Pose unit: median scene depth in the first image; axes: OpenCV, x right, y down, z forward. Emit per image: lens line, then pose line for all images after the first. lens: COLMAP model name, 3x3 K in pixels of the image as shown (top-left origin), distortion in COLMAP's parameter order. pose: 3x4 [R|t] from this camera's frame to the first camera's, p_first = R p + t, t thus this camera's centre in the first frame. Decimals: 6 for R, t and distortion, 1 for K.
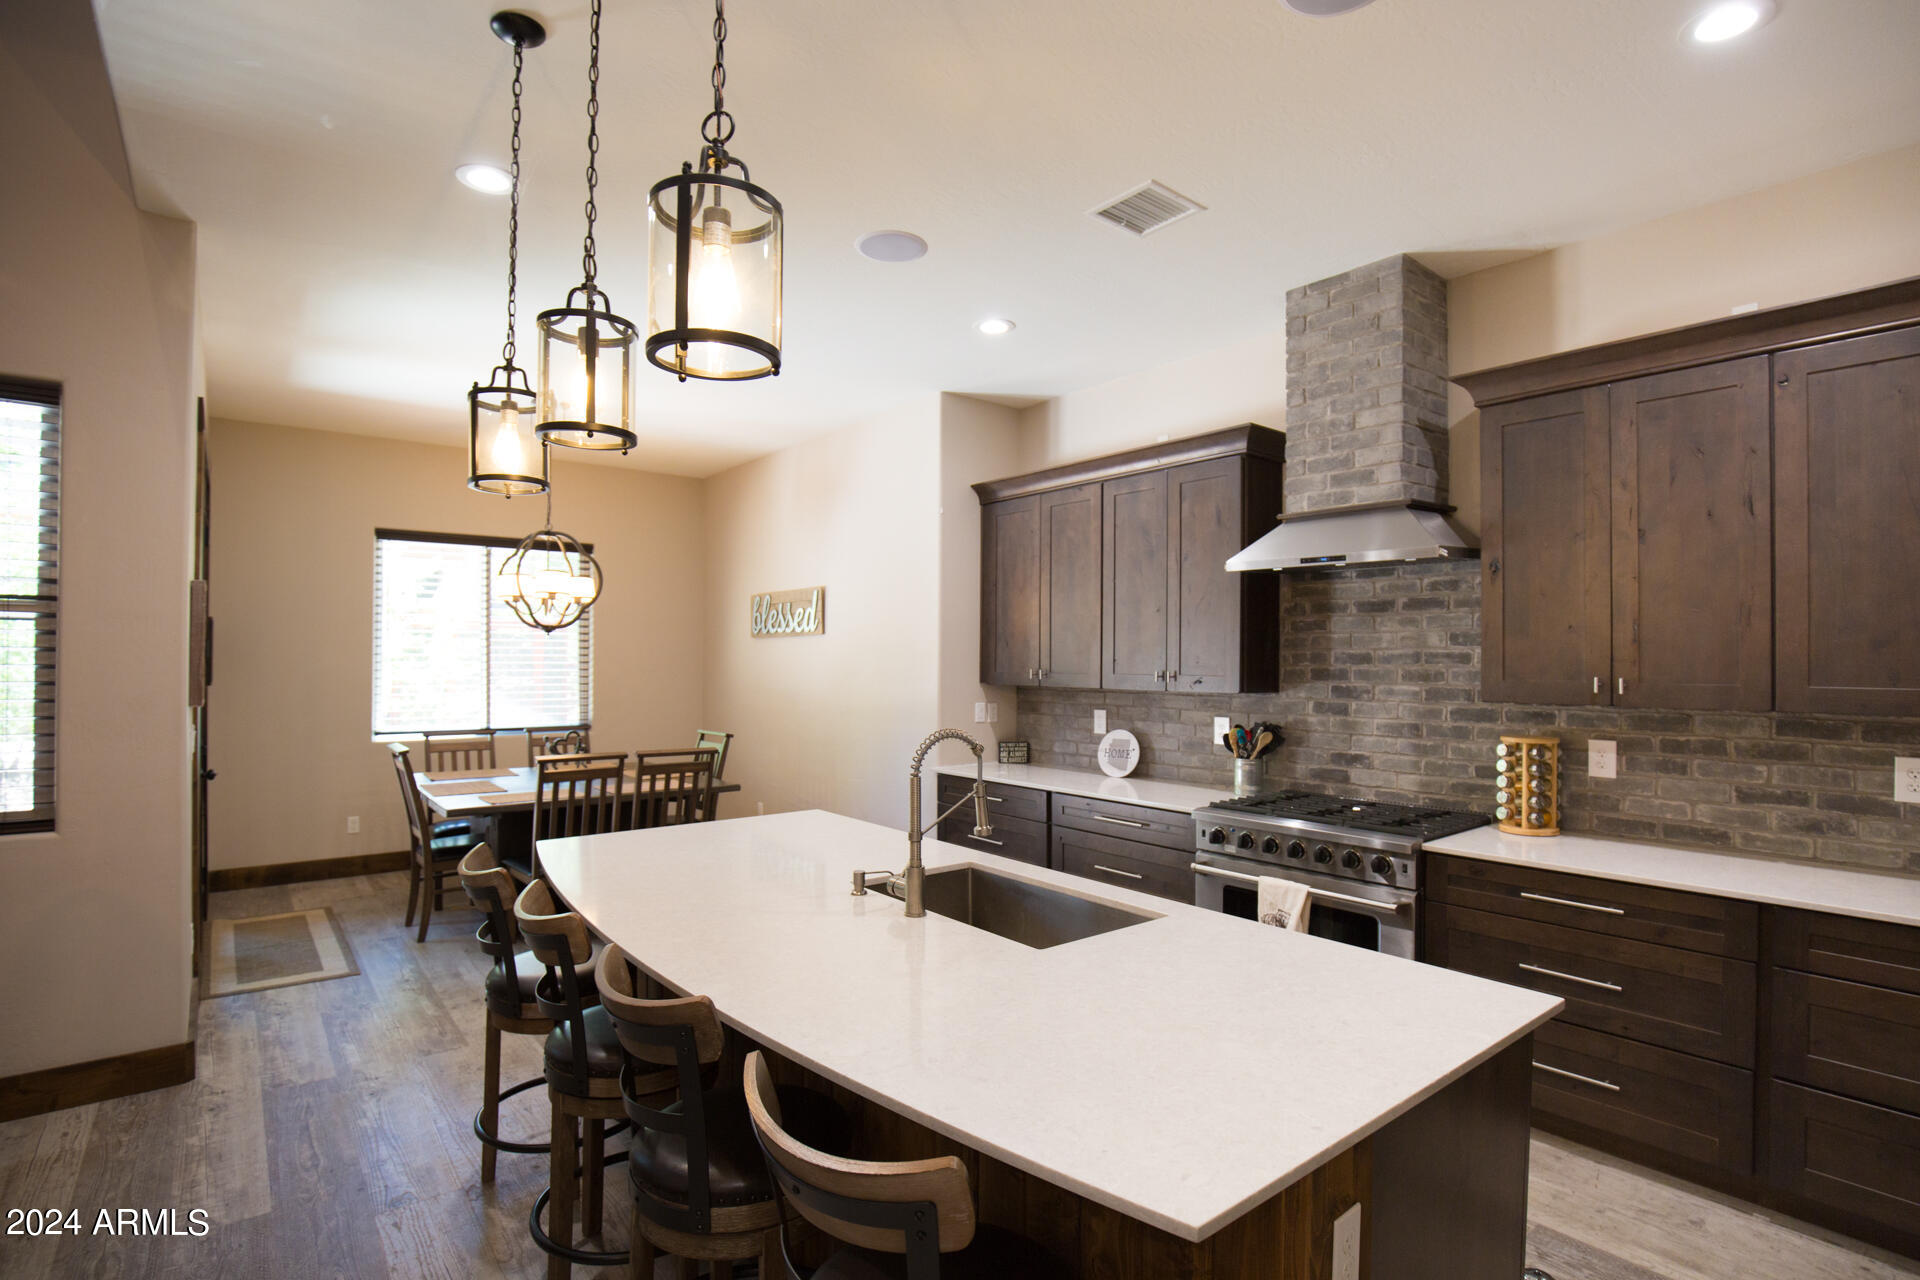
lens RADIAL K [[928.7, 0, 974.4], [0, 928.7, 654.3], [0, 0, 1]] dist [-0.031953, 0.000216]
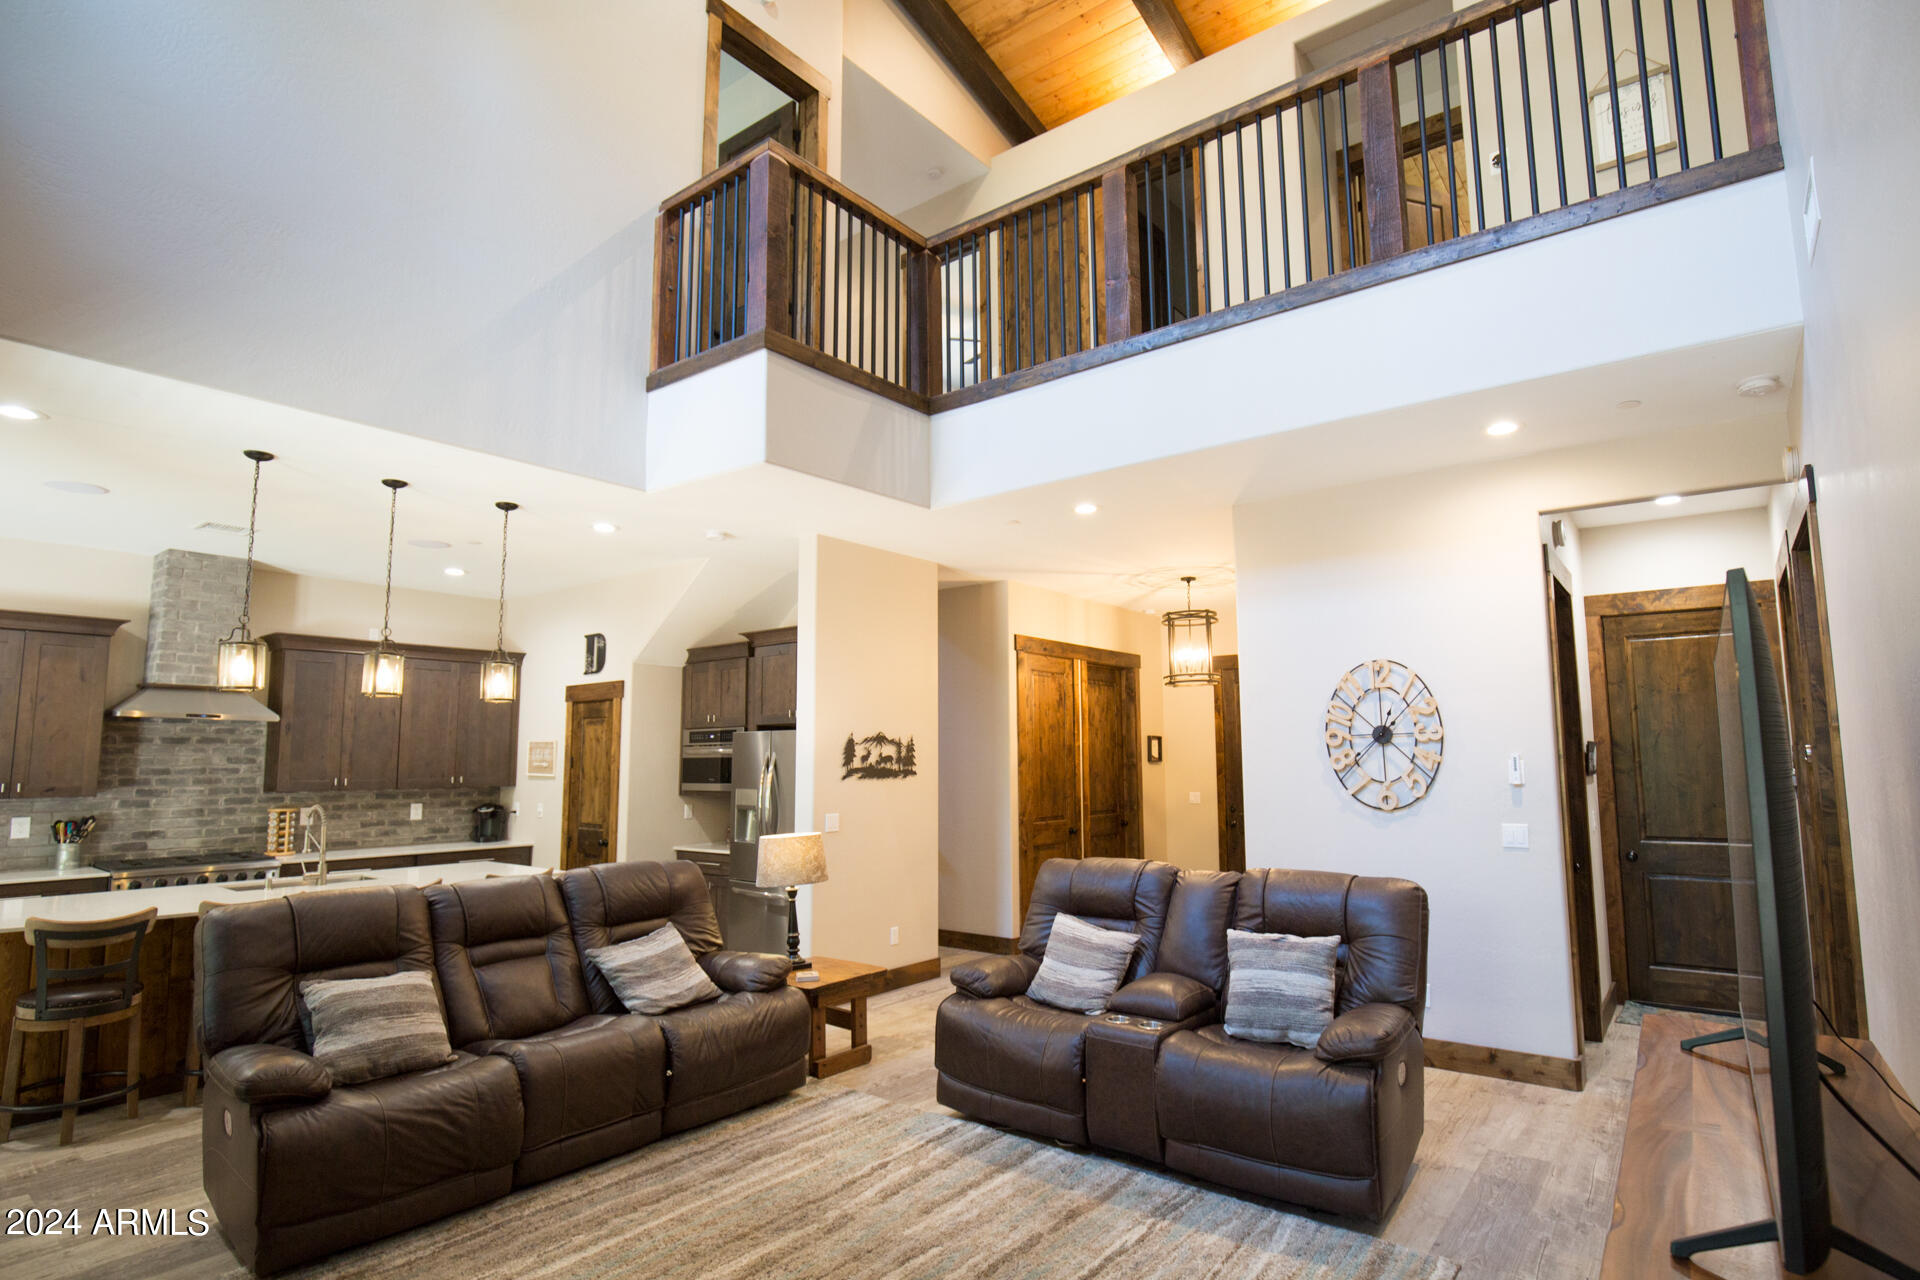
lens RADIAL K [[966.8, 0, 954.3], [0, 966.8, 653.7], [0, 0, 1]] dist [-0.012909, 0.001547]
pose [[-0.207689, 0.105781, 0.972459, -1.666349], [0.002362, 0.994187, -0.107640, -0.018472], [-0.978192, -0.020058, -0.206732, -0.027411]]
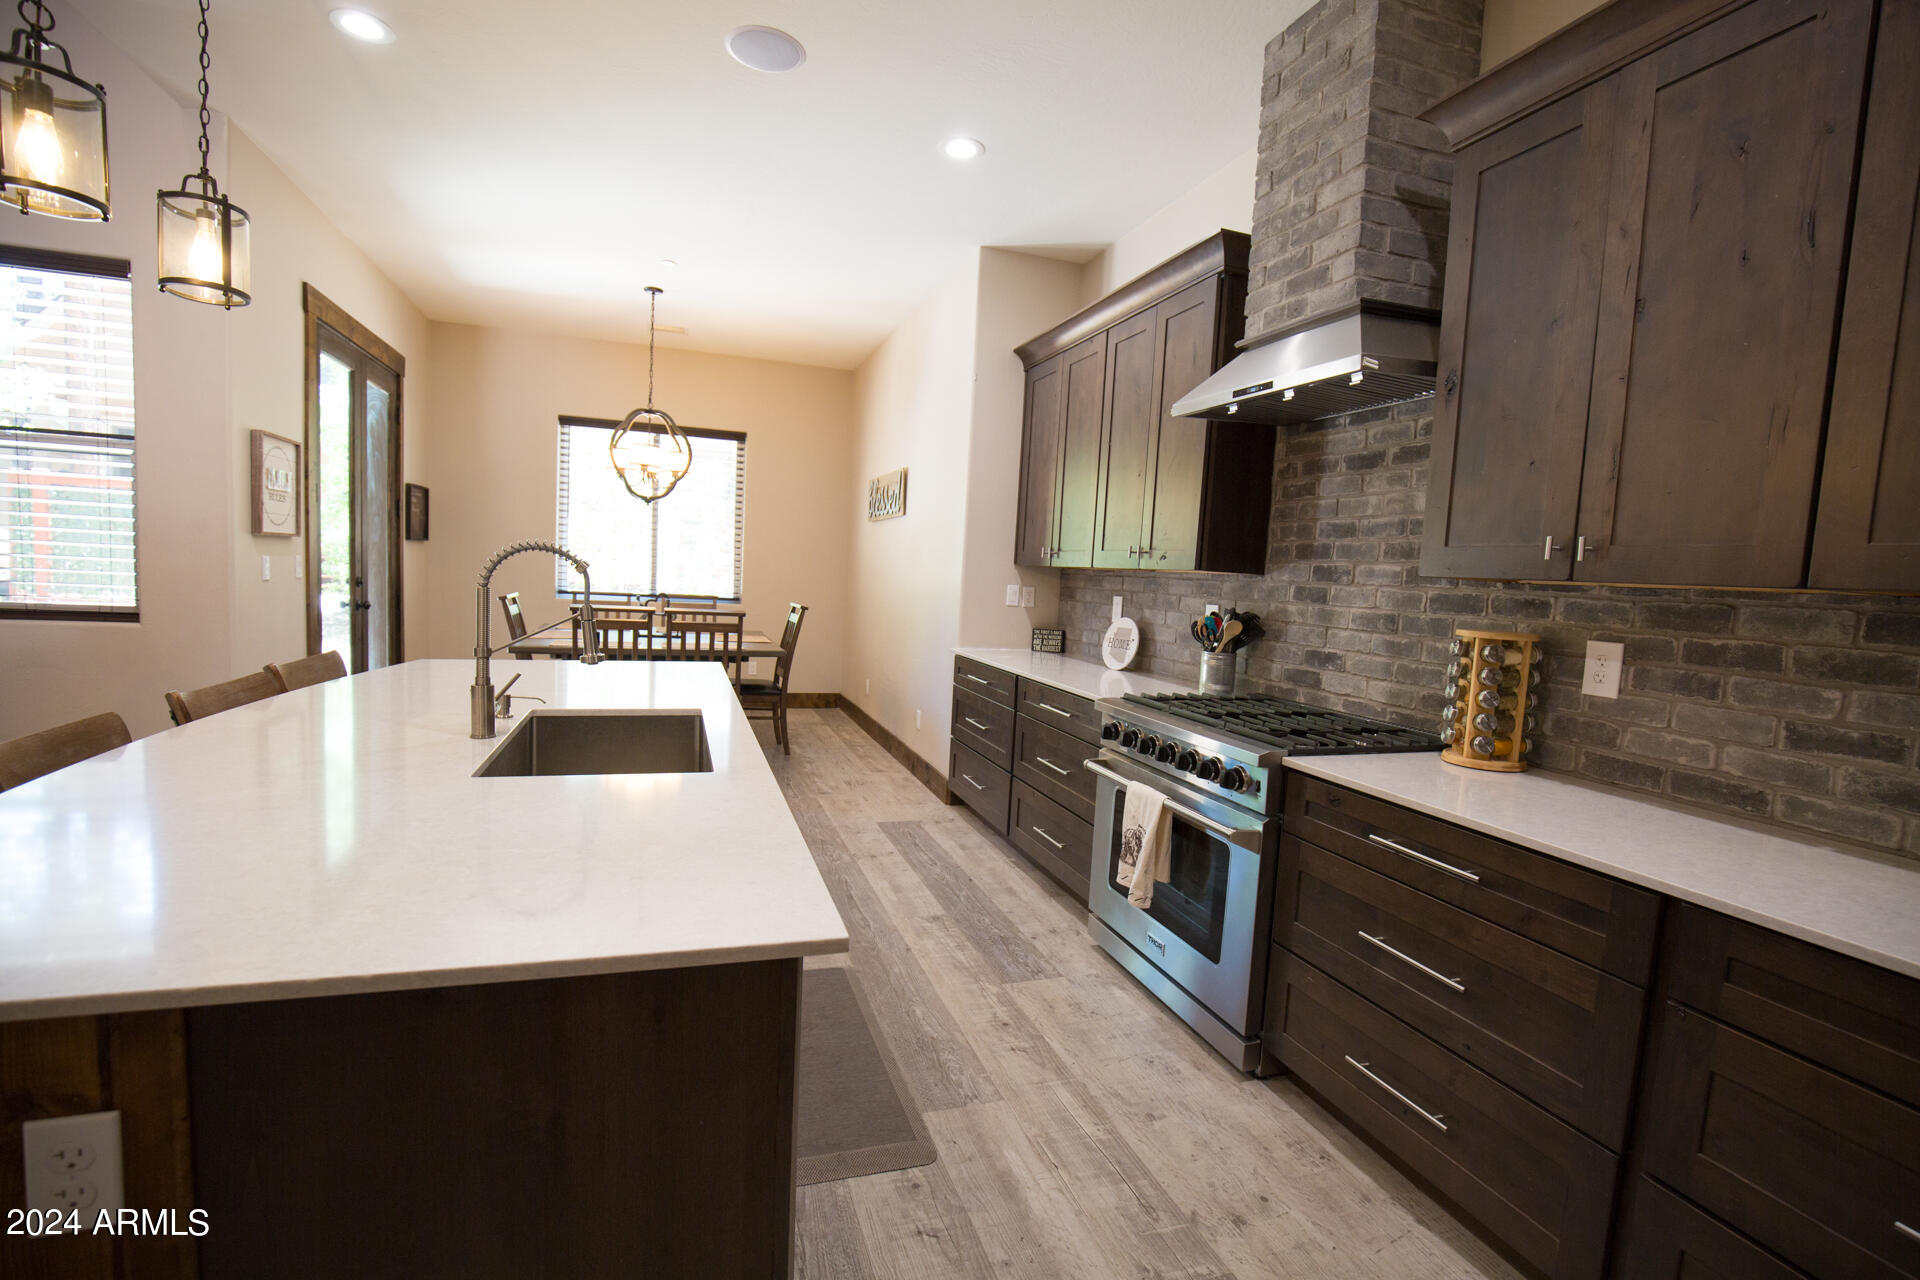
lens RADIAL K [[875.5, 0, 974.2], [0, 875.5, 654.6], [0, 0, 1]] dist [-0.033994, 0.003598]
pose [[0.939592, 0.077005, -0.333524, 0.402849], [-0.046736, 0.994102, 0.097858, 0.055014], [0.339092, -0.076359, 0.937649, 0.214658]]
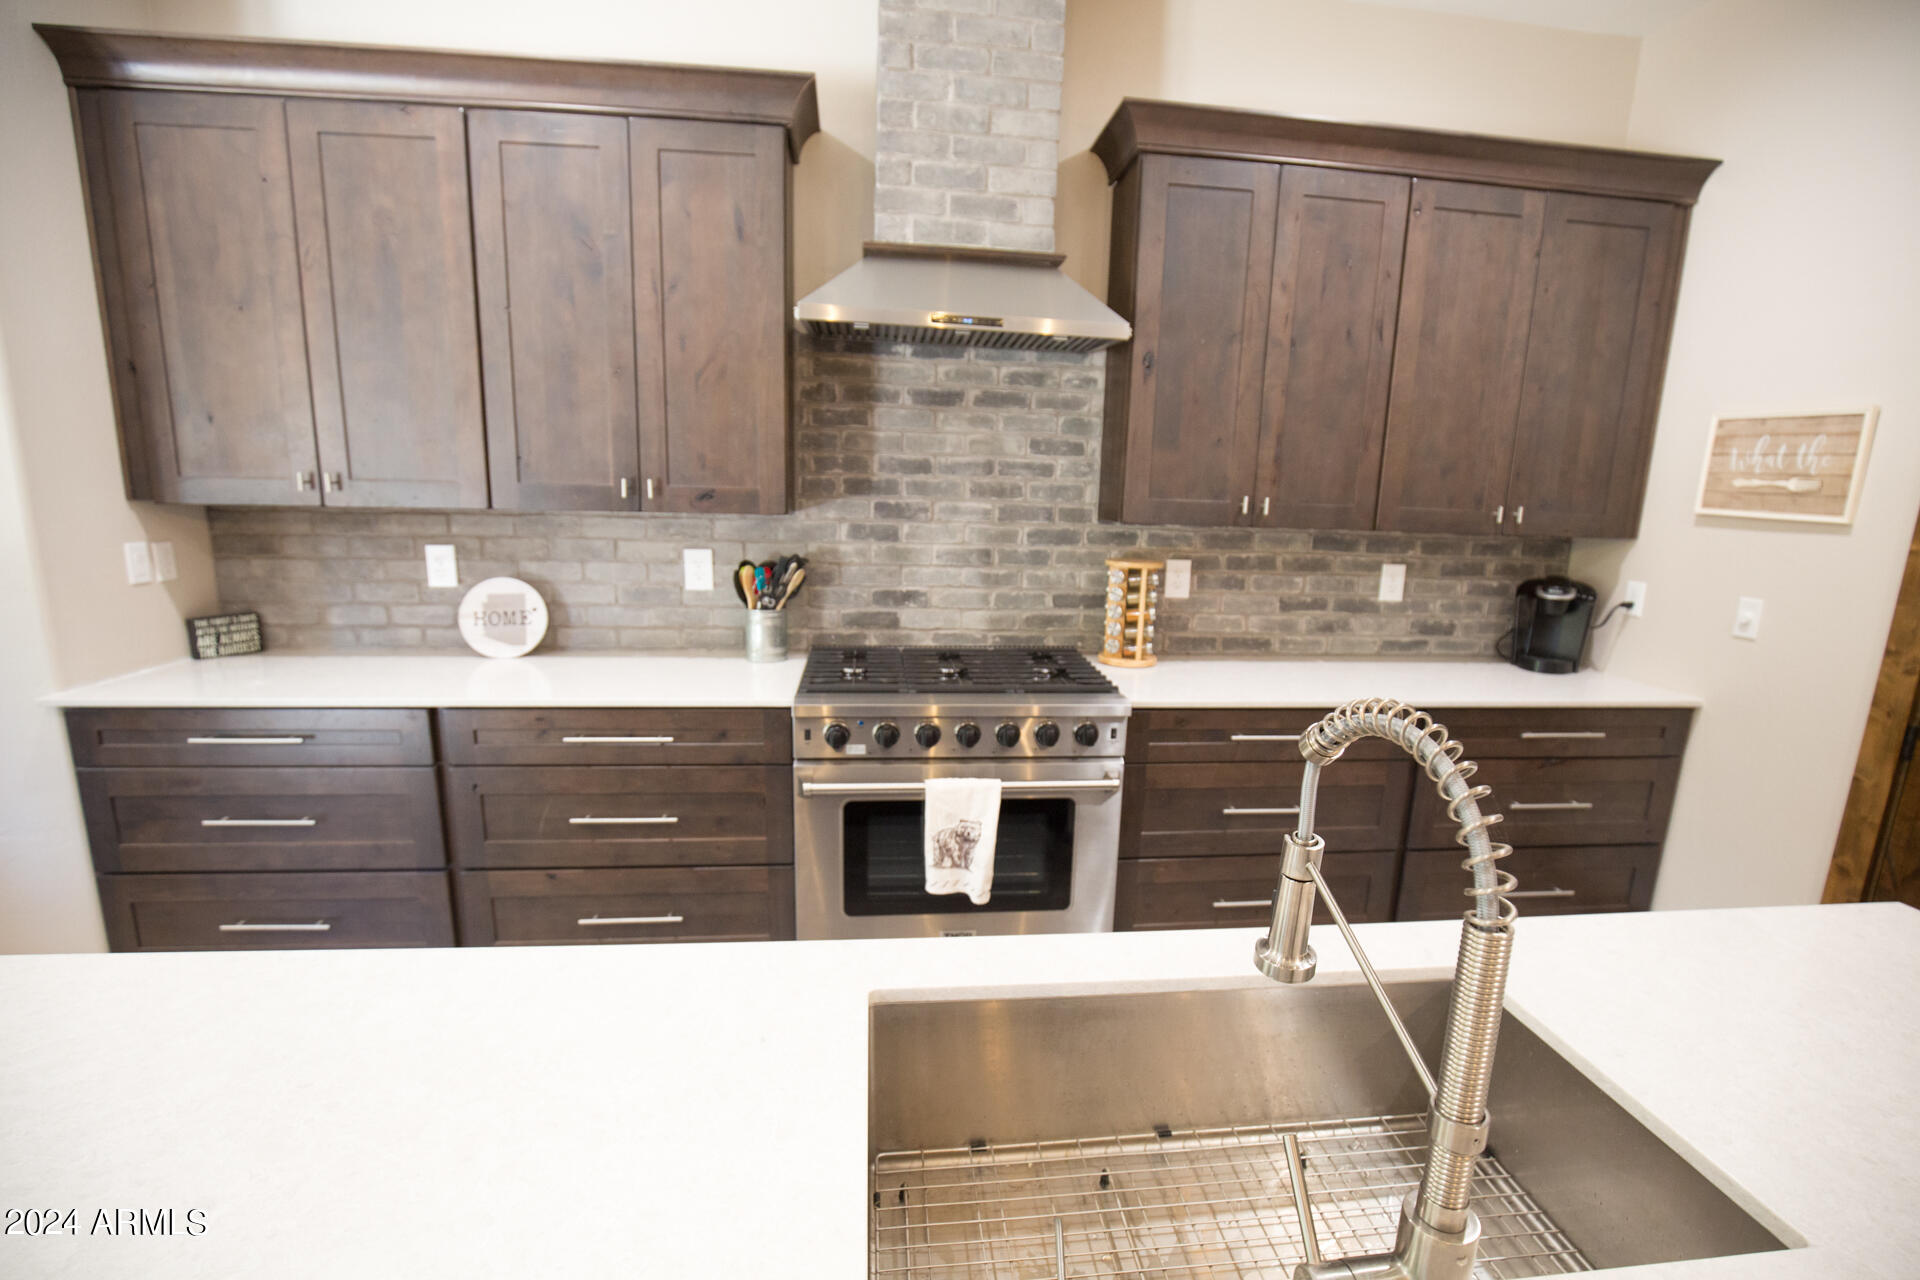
lens RADIAL K [[875.5, 0, 971.6], [0, 875.5, 659.4], [0, 0, 1]] dist [-0.033994, 0.003598]
pose [[0.538601, -0.158053, 0.827604, -0.195643], [-0.032793, 0.977571, 0.208035, 0.009330], [-0.841922, -0.139188, 0.521338, 0.597788]]
